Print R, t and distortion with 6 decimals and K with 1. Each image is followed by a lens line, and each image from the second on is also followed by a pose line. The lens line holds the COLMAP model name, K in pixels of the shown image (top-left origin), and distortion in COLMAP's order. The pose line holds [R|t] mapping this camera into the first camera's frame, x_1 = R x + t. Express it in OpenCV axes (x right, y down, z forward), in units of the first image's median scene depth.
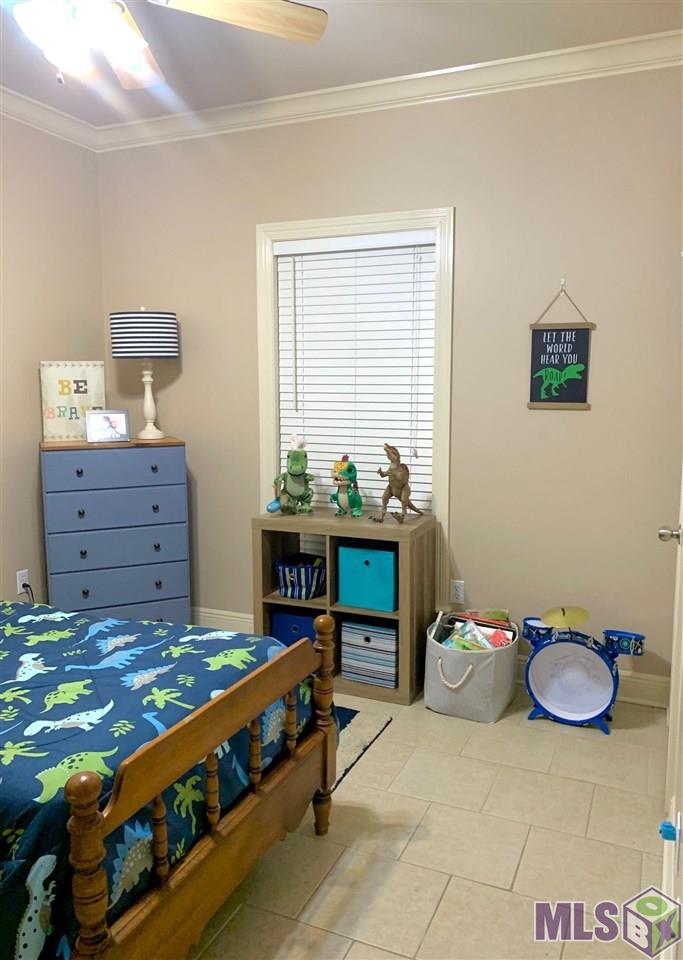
lens RADIAL K [[733.5, 0, 345.5], [0, 733.5, 461.1], [0, 0, 1]] dist [0.044101, -0.037284]
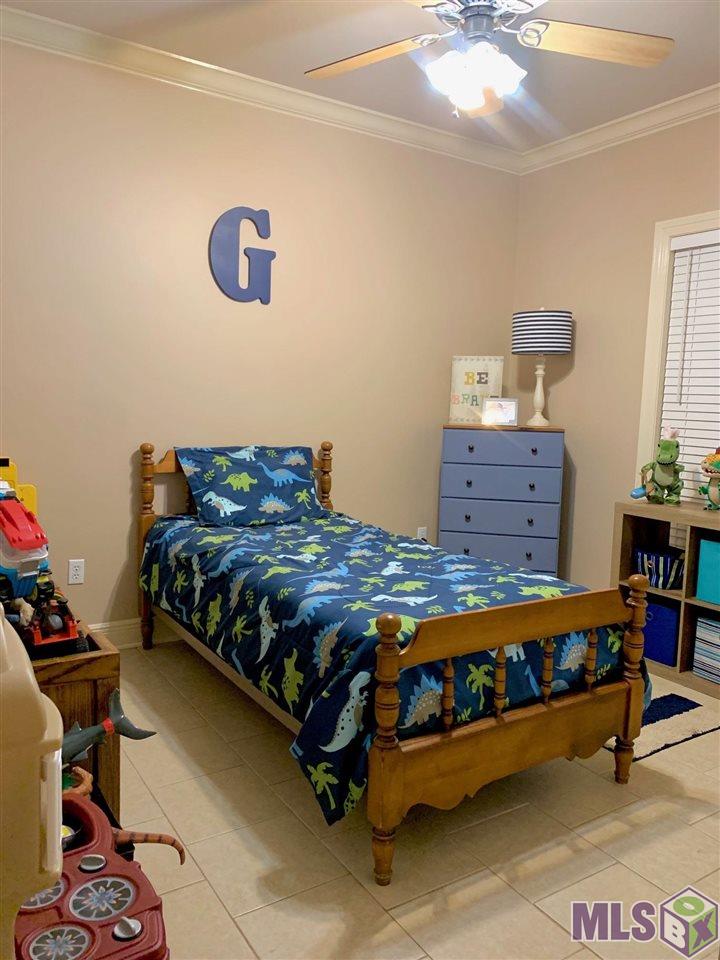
lens RADIAL K [[733.2, 0, 360.0], [0, 733.2, 480.0], [0, 0, 1]] dist [0.105774, -0.203877]
pose [[0.830511, 0.092746, -0.549226, 0.147736], [-0.106331, 0.994305, 0.007117, 0.078598], [0.546759, 0.052489, 0.835643, -0.081688]]
